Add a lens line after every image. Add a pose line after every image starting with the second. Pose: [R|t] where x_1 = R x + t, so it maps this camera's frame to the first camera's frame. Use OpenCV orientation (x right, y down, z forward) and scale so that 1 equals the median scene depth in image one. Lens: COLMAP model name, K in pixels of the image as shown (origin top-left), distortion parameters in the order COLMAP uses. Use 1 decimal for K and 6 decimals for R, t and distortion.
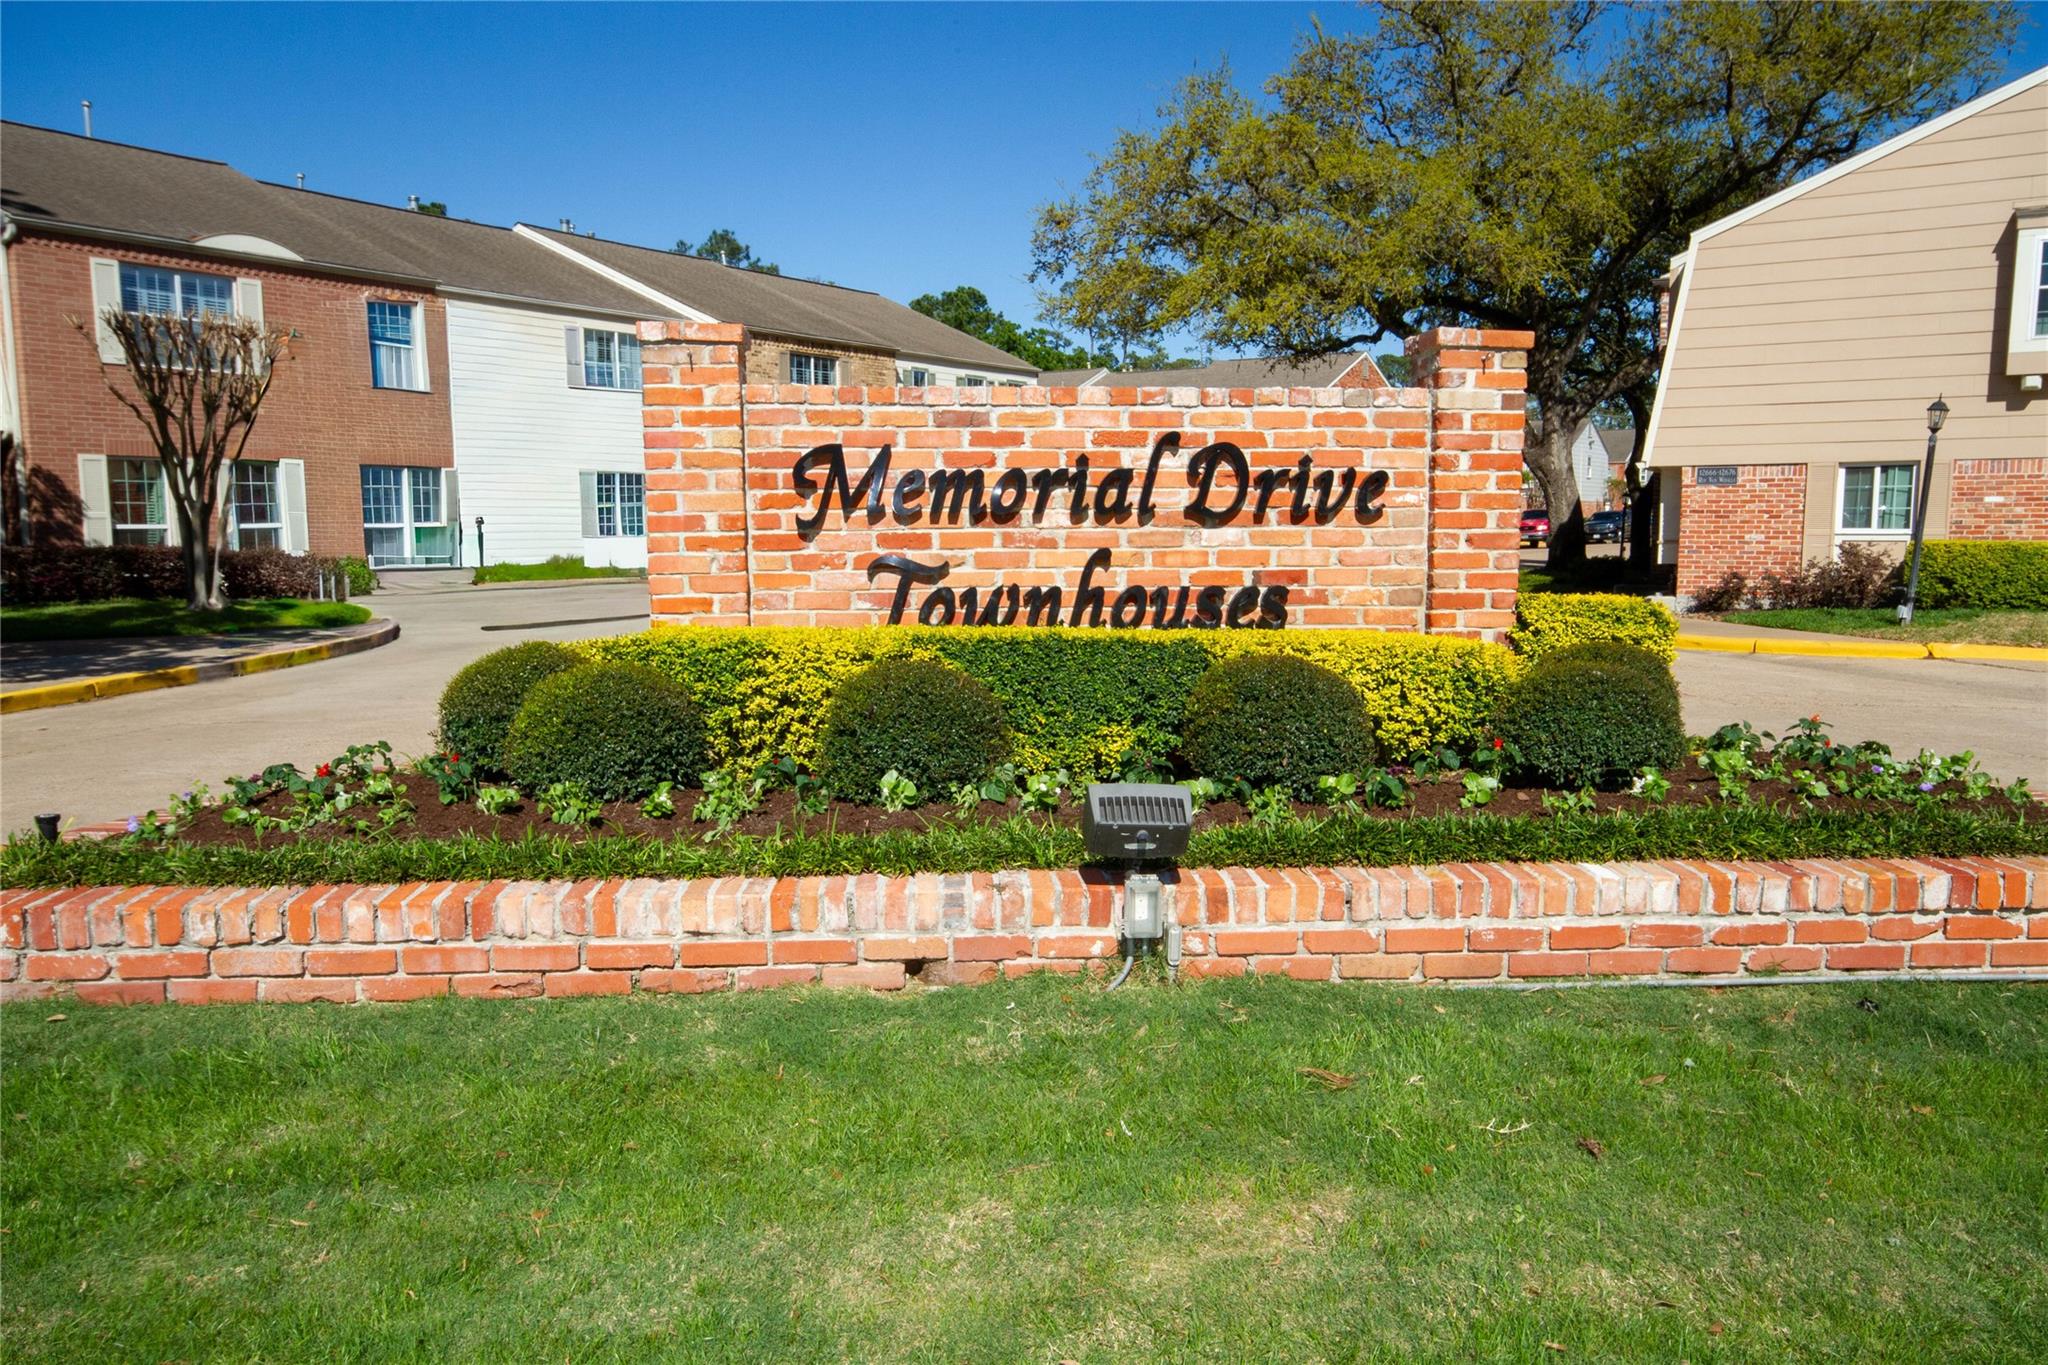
lens RADIAL K [[1512.2, 0, 1024.0], [0, 1512.2, 682.5], [0, 0, 1]] dist [0.010477, 0.010413]
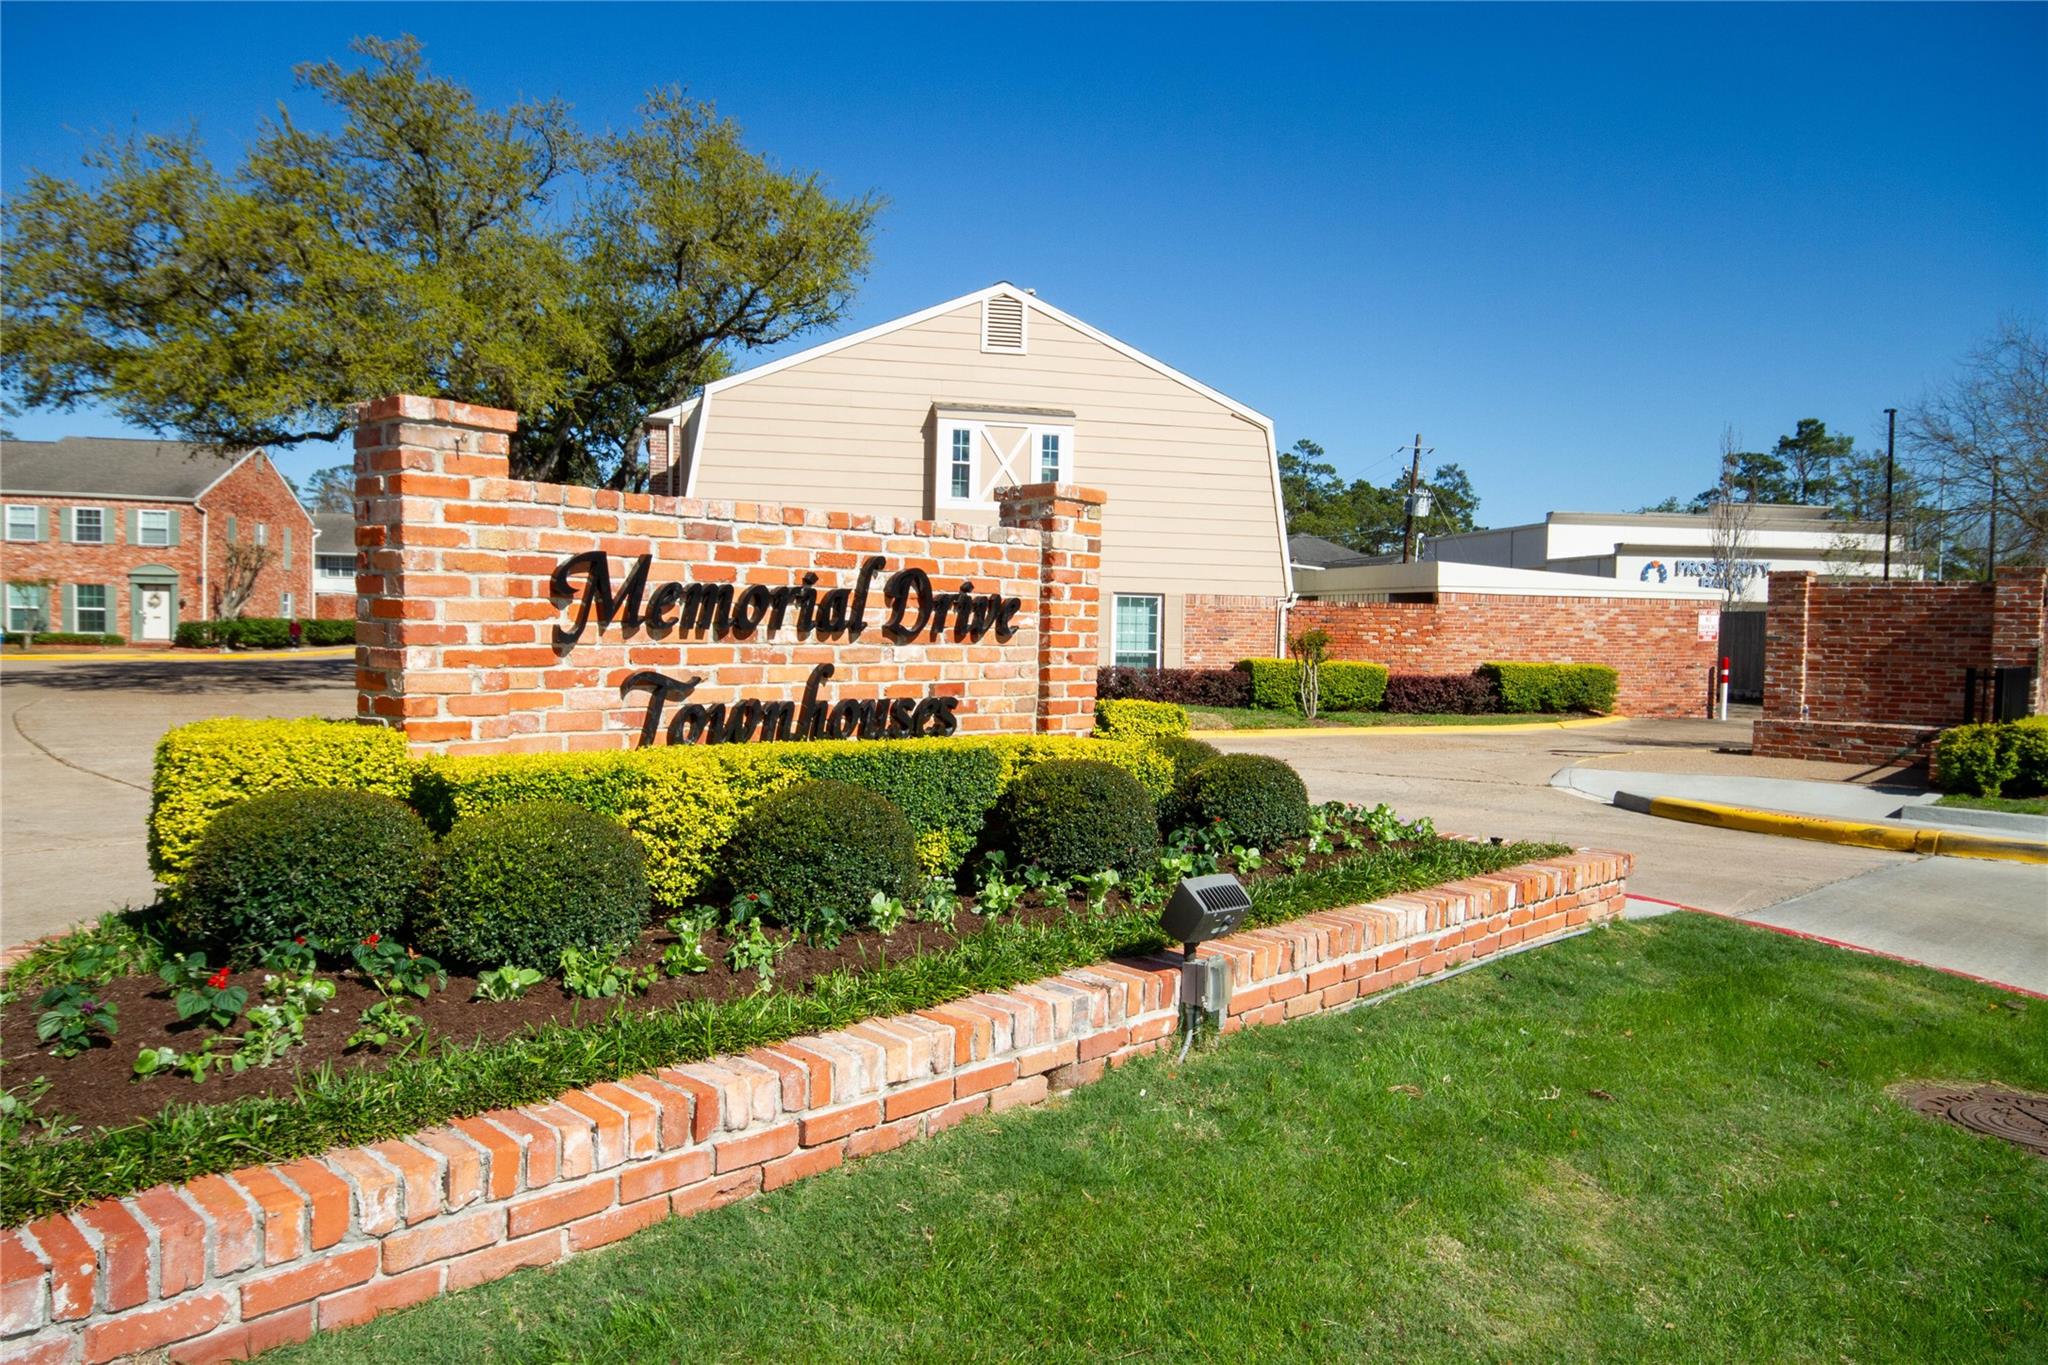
lens RADIAL K [[1408.9, 0, 1024.0], [0, 1408.9, 682.5], [0, 0, 1]] dist [0.019079, 0.000232]
pose [[0.746258, -0.008308, 0.665605, -0.494529], [0.051152, 0.997681, -0.044898, -0.025592], [-0.663688, 0.067553, 0.744953, 0.189555]]
